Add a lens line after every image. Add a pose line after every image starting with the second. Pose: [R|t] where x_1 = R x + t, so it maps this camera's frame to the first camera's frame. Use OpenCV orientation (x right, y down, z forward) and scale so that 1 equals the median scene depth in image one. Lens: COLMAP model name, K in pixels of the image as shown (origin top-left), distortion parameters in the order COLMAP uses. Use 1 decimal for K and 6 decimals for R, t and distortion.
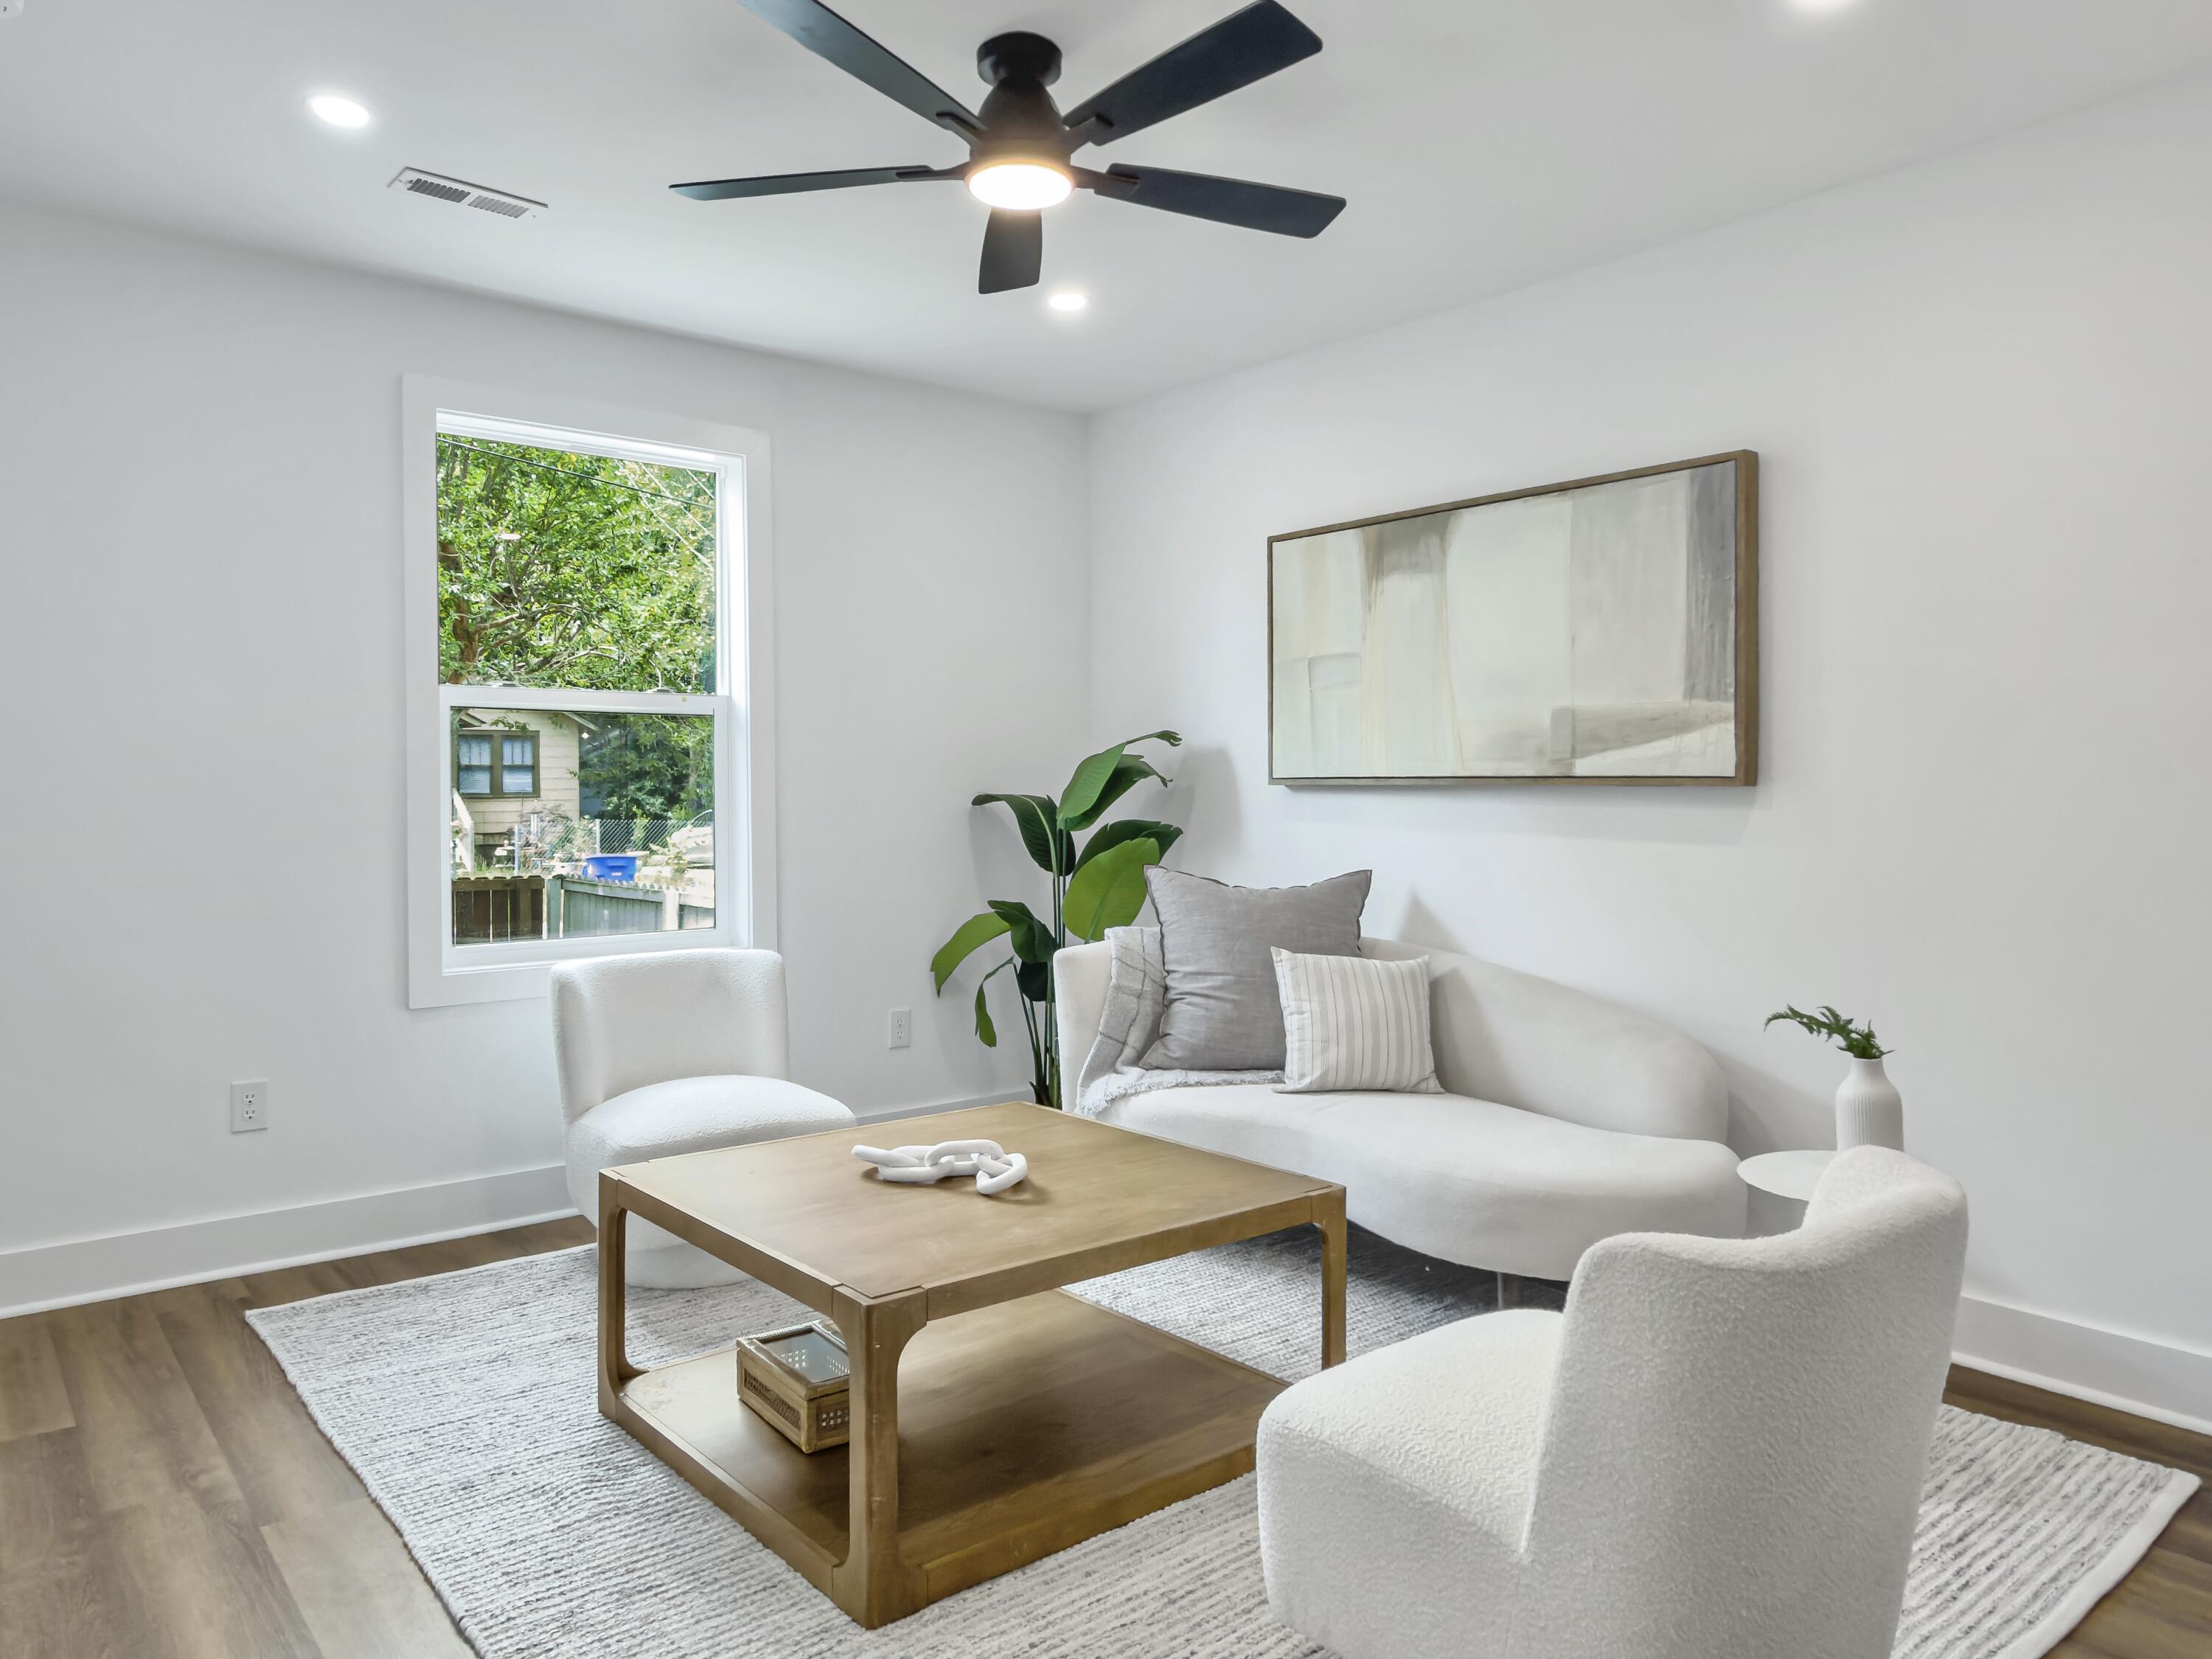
lens RADIAL K [[1455.5, 0, 1117.9], [0, 1455.5, 817.8], [0, 0, 1]] dist [0.009681, -0.006271]
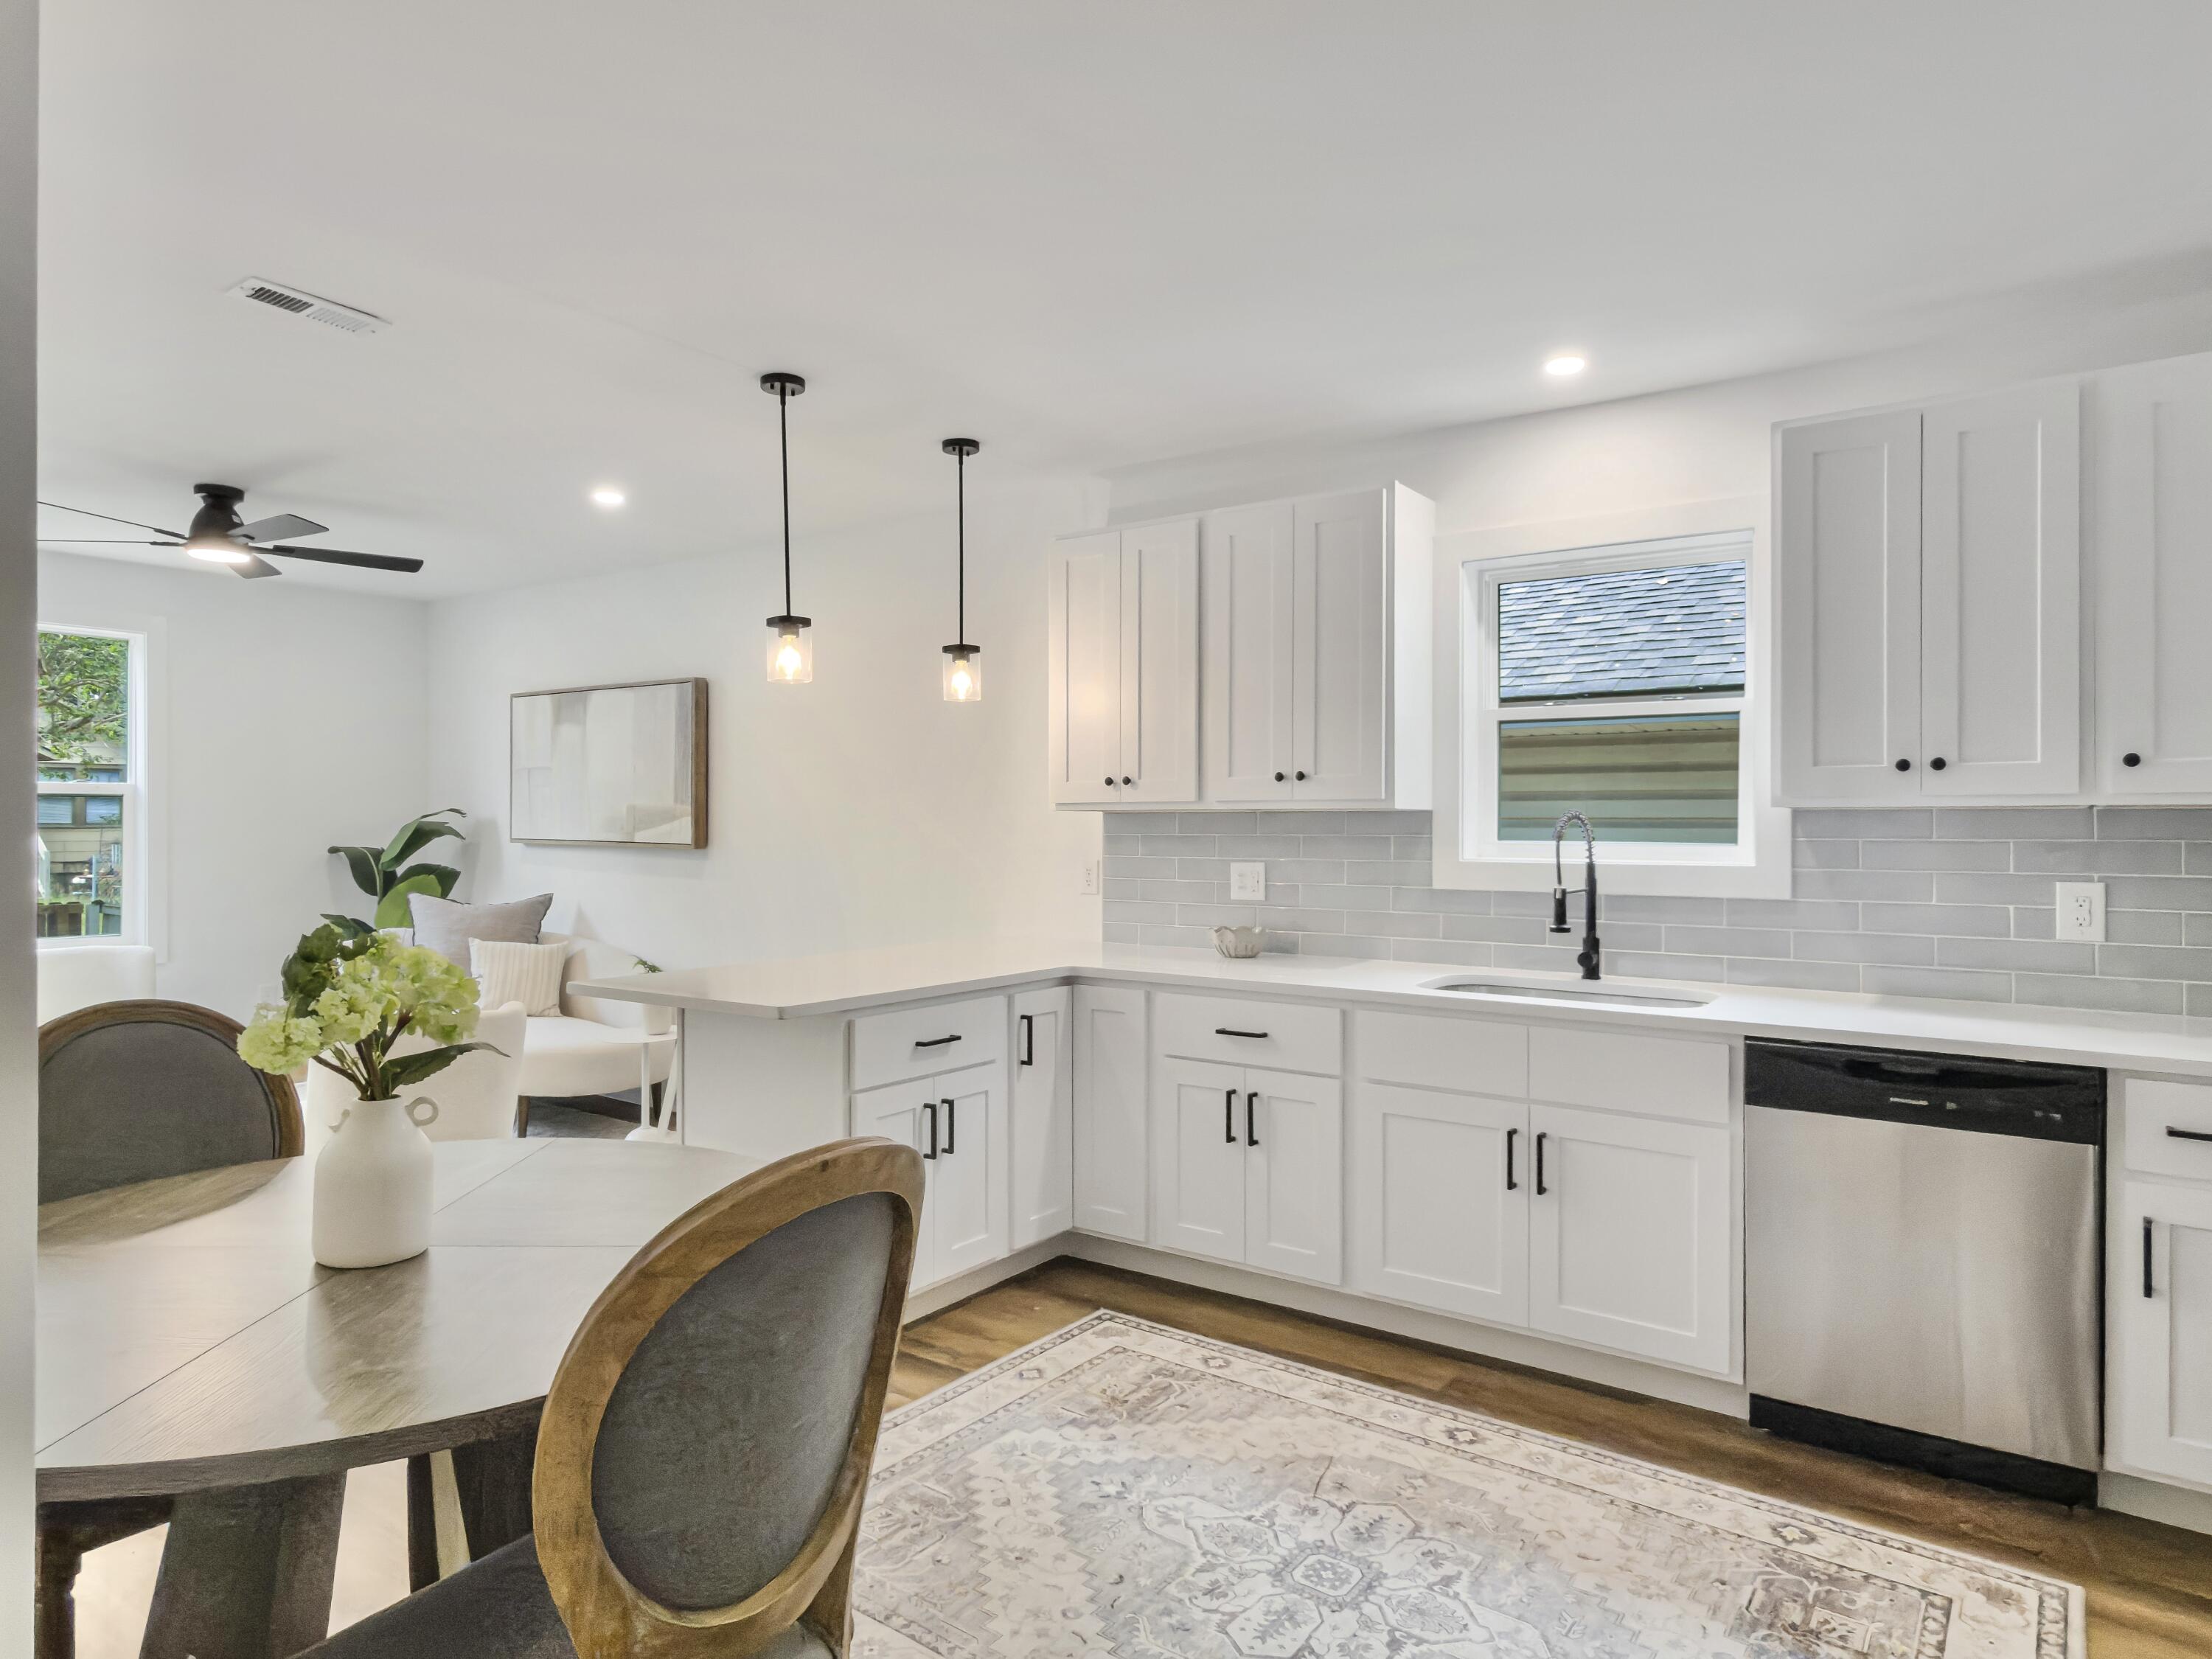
lens RADIAL K [[1294.2, 0, 1108.6], [0, 1294.2, 832.3], [0, 0, 1]] dist [0.001650, -0.000124]
pose [[0.967746, 0.006309, 0.251848, 0.438573], [-0.003544, 0.999928, -0.011430, -0.021981], [-0.251902, 0.010169, 0.967699, -0.673378]]
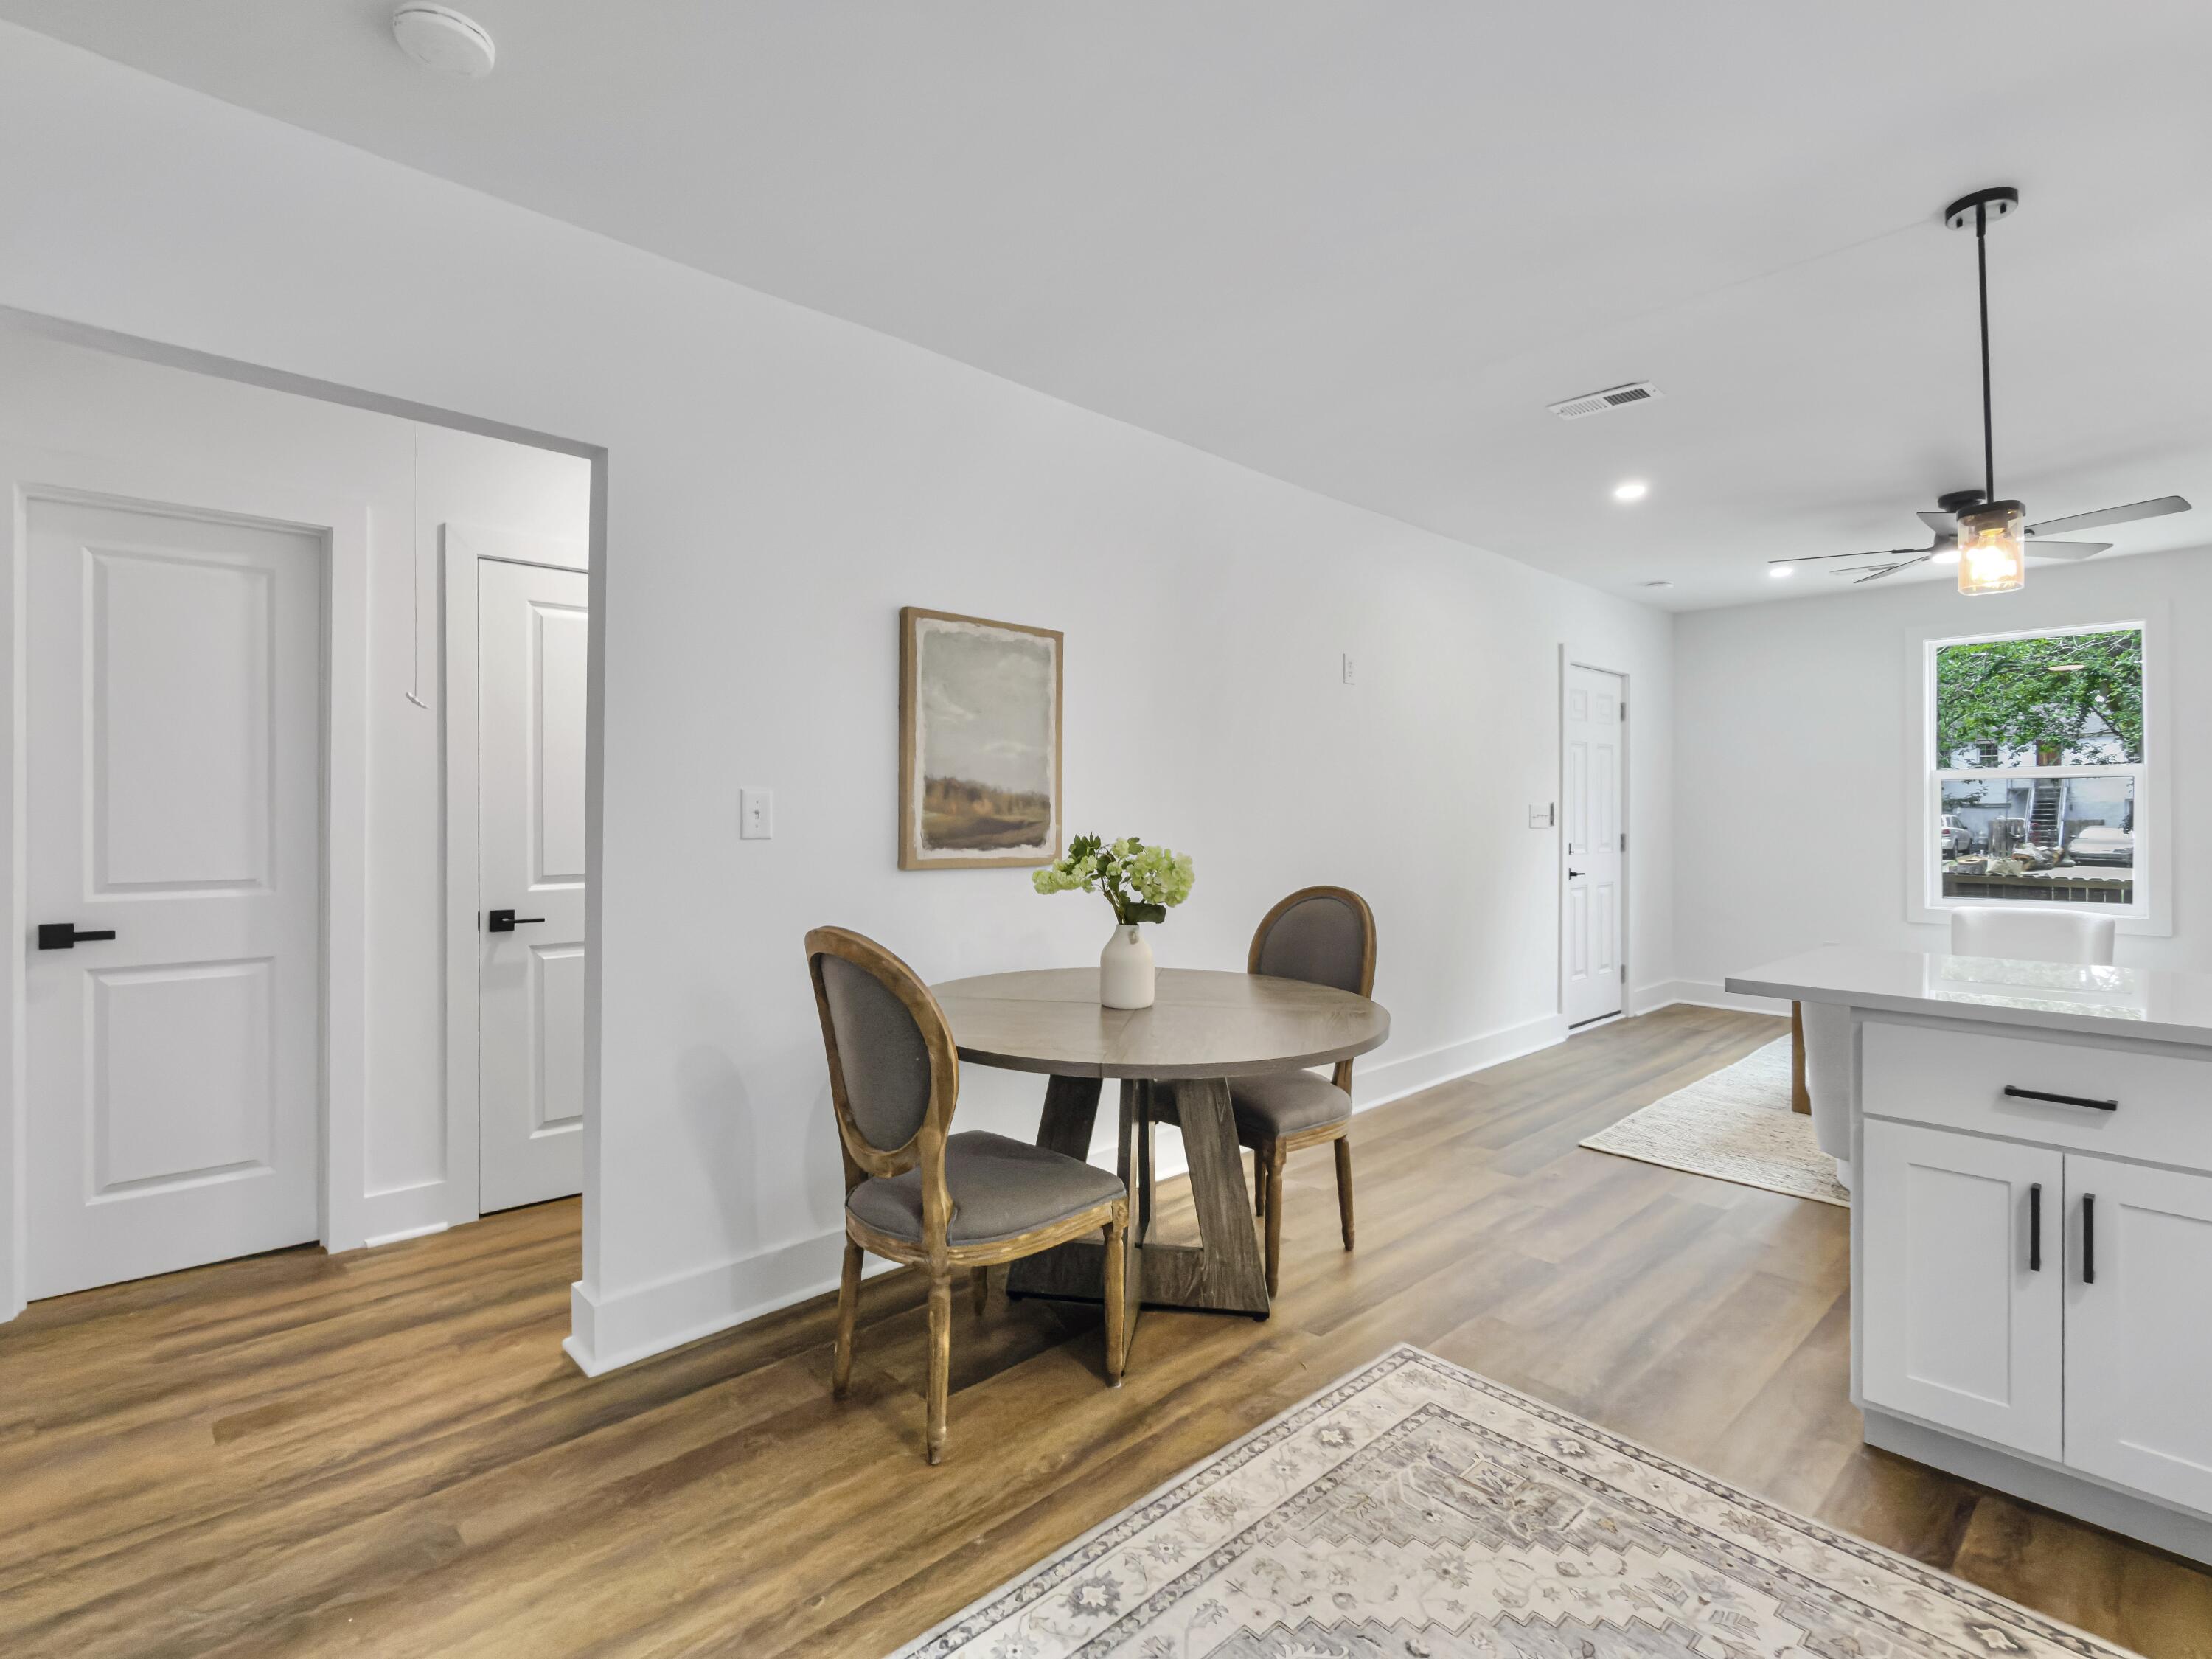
lens RADIAL K [[1074.4, 0, 1114.4], [0, 1074.4, 813.6], [0, 0, 1]] dist [0.008449, -0.000678]
pose [[0.066432, 0.001812, -0.997789, 0.977133], [-0.013962, 0.999902, 0.000887, -0.013246], [0.997693, 0.013872, 0.066451, -0.270946]]
